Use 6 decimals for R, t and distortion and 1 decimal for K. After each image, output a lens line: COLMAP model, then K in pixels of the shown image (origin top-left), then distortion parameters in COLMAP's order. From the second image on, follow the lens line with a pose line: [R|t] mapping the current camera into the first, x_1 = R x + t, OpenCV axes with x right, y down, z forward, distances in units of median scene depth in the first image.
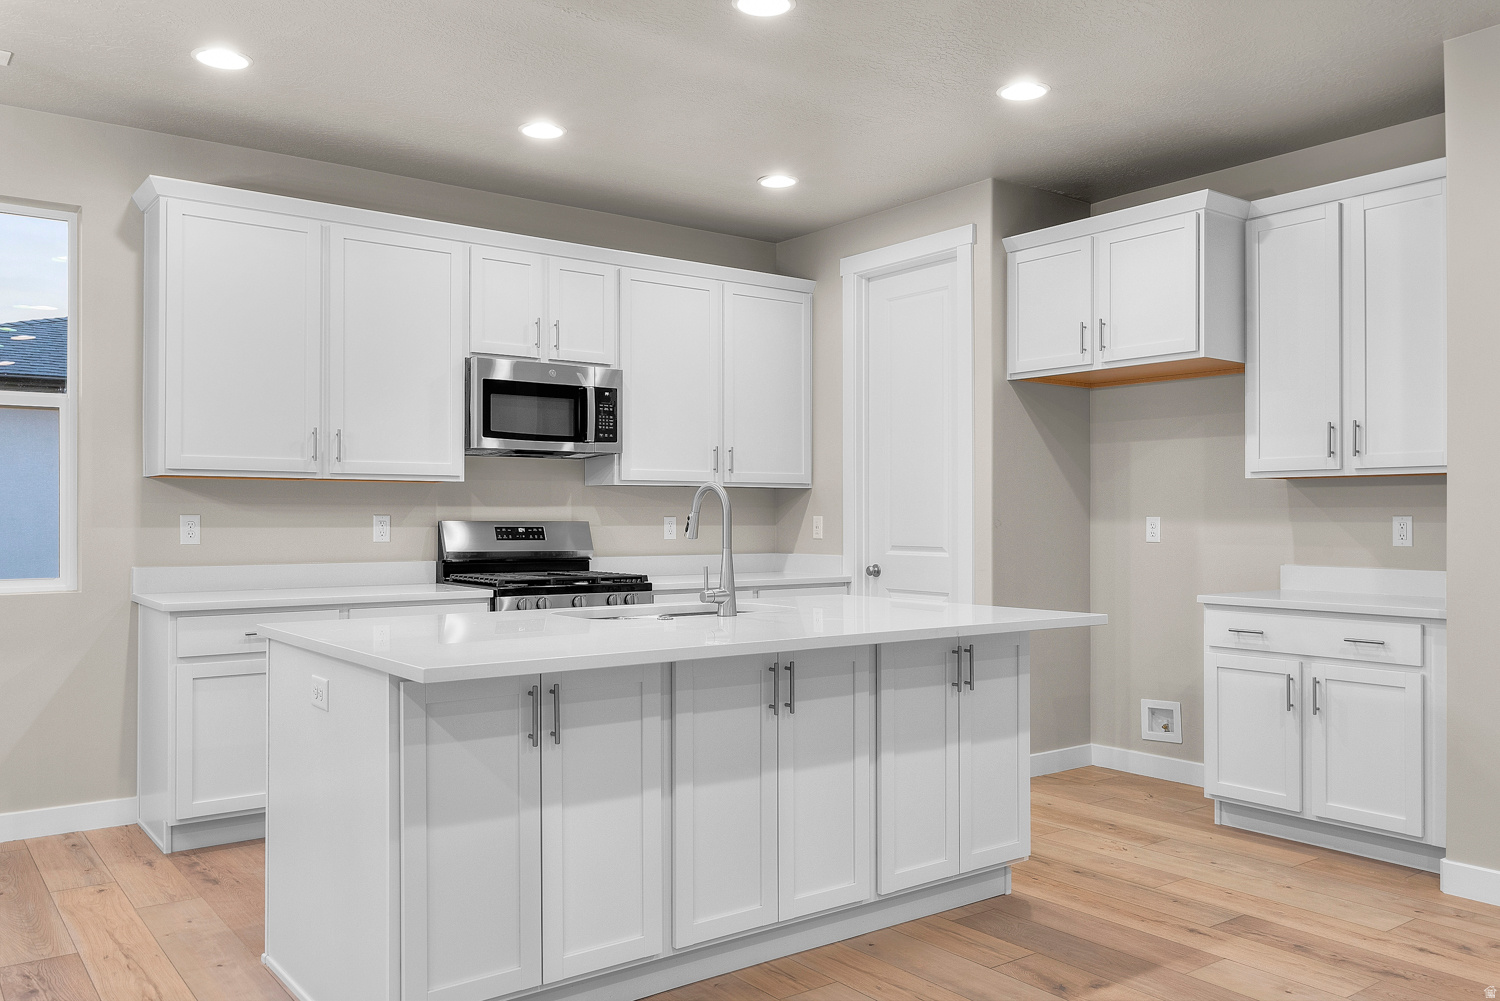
lens RADIAL K [[1170.8, 0, 749.5], [0, 1170.8, 504.9], [0, 0, 1]] dist [0.000138, 0.002270]
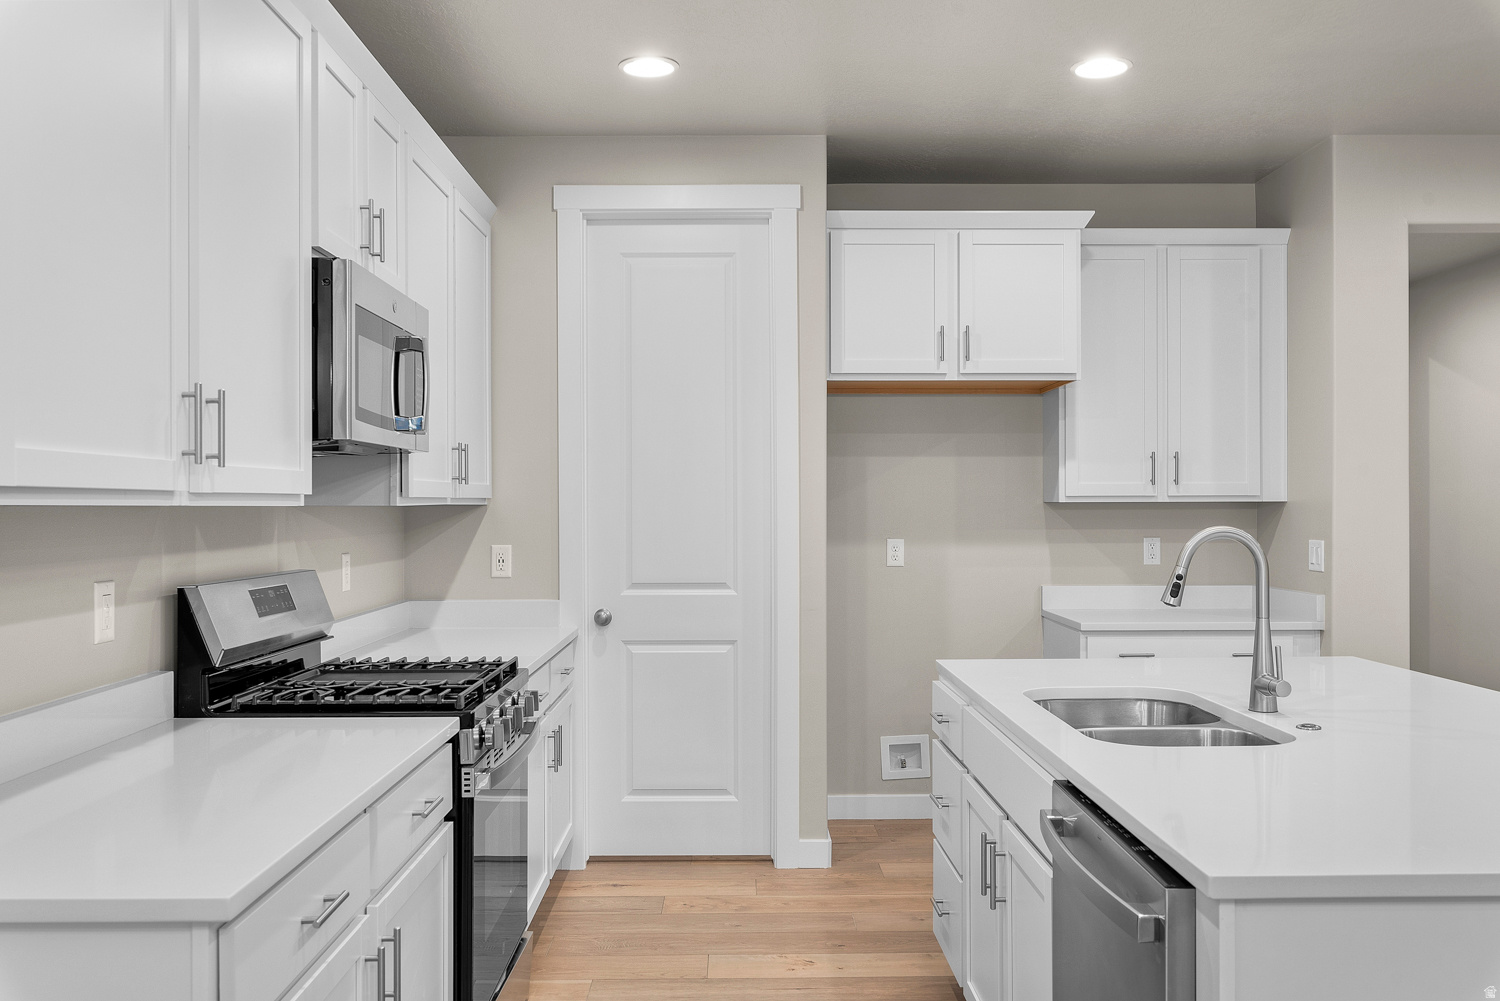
lens RADIAL K [[1251.8, 0, 750.0], [0, 1251.8, 500.5], [0, 0, 1]] dist [-0.004663, -0.000300]
pose [[0.593207, -0.000838, 0.805050, -0.580235], [-0.005117, 0.999975, 0.004811, -0.027175], [-0.805034, -0.006973, 0.593188, 0.558847]]
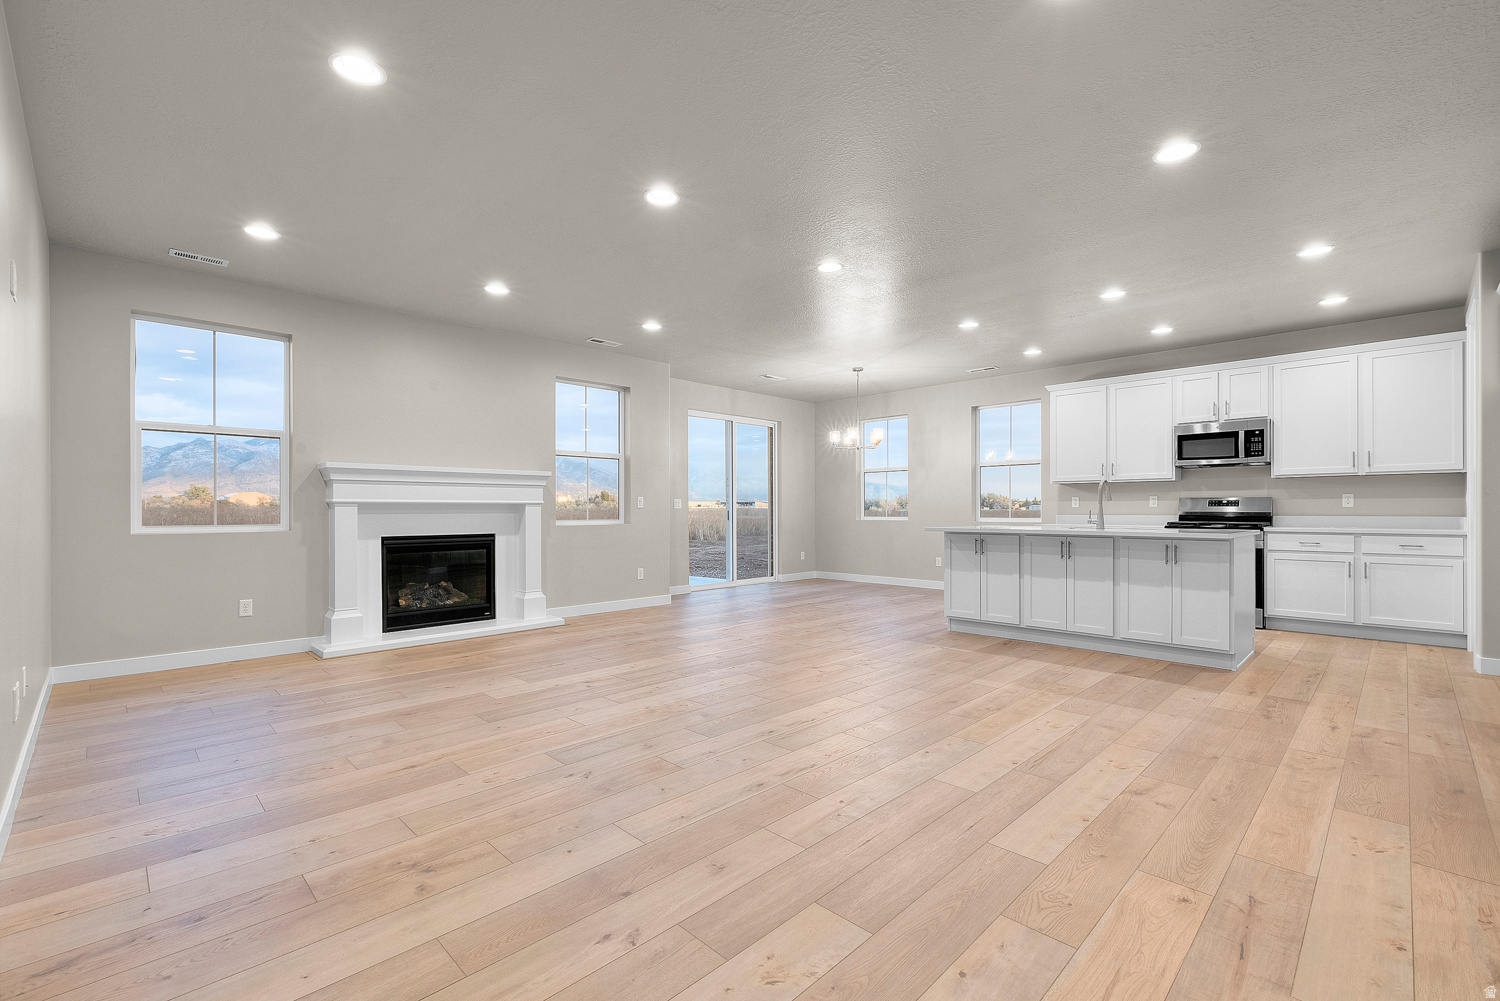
lens RADIAL K [[649.8, 0, 755.5], [0, 649.8, 508.3], [0, 0, 1]] dist [-0.002144, -0.000472]
pose [[0.144275, -0.002231, -0.989535, 0.939759], [0.013387, 0.999910, -0.000302, 0.025318], [0.989447, -0.013204, 0.144292, 0.000480]]
